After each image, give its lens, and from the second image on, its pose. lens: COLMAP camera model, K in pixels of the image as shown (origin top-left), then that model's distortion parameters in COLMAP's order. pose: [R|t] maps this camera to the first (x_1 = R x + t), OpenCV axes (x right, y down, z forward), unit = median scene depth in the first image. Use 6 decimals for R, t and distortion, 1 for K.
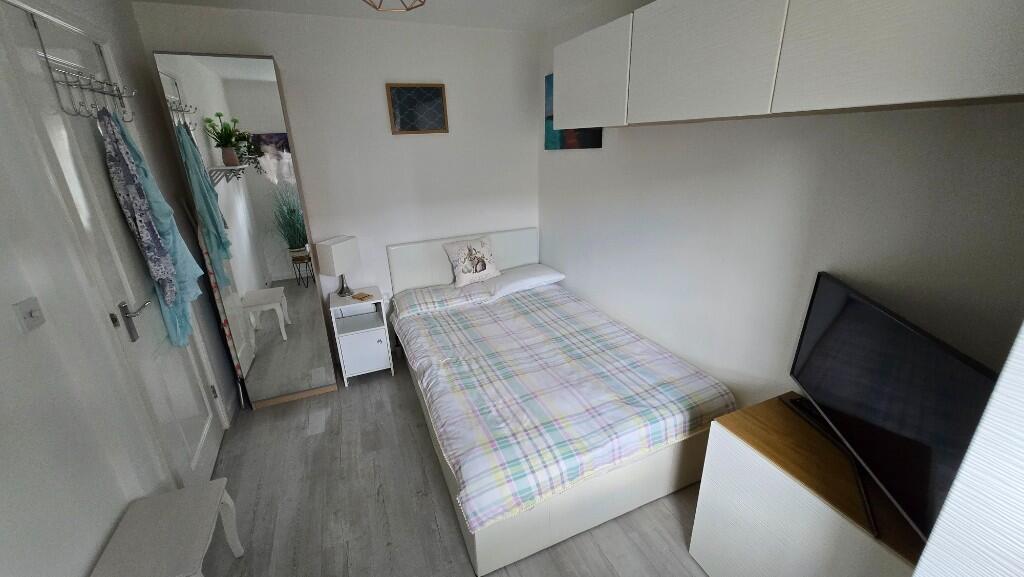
lens RADIAL K [[405.9, 0, 512.2], [0, 405.9, 288.4], [0, 0, 1]] dist [0.010571, 0.000317]
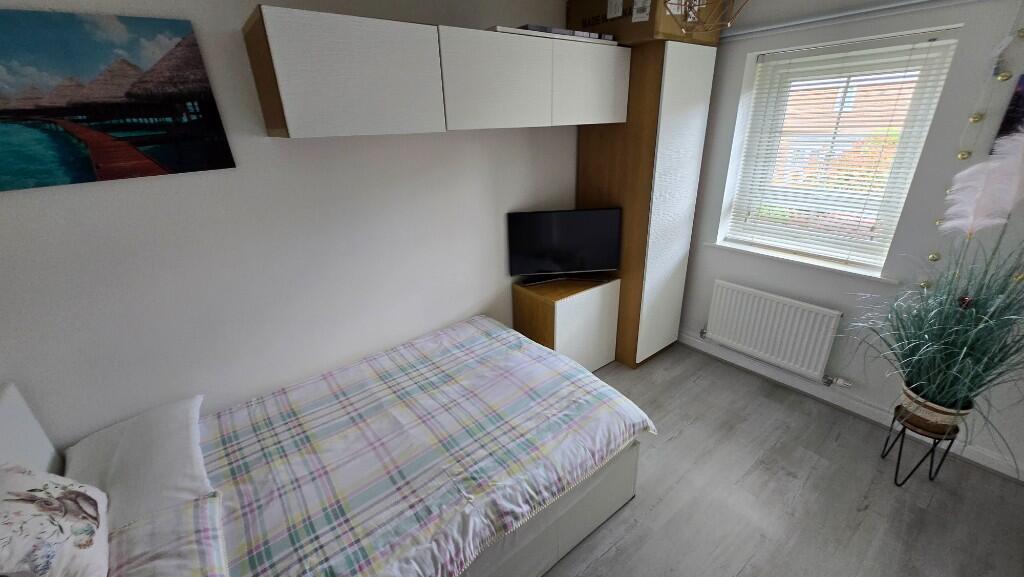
lens RADIAL K [[405.9, 0, 511.4], [0, 405.9, 286.2], [0, 0, 1]] dist [0.010571, 0.000317]
pose [[-0.254917, -0.328765, 0.909357, -0.596726], [0.377508, 0.831960, 0.406608, -0.298772], [-0.890228, 0.446941, -0.087969, 0.775534]]
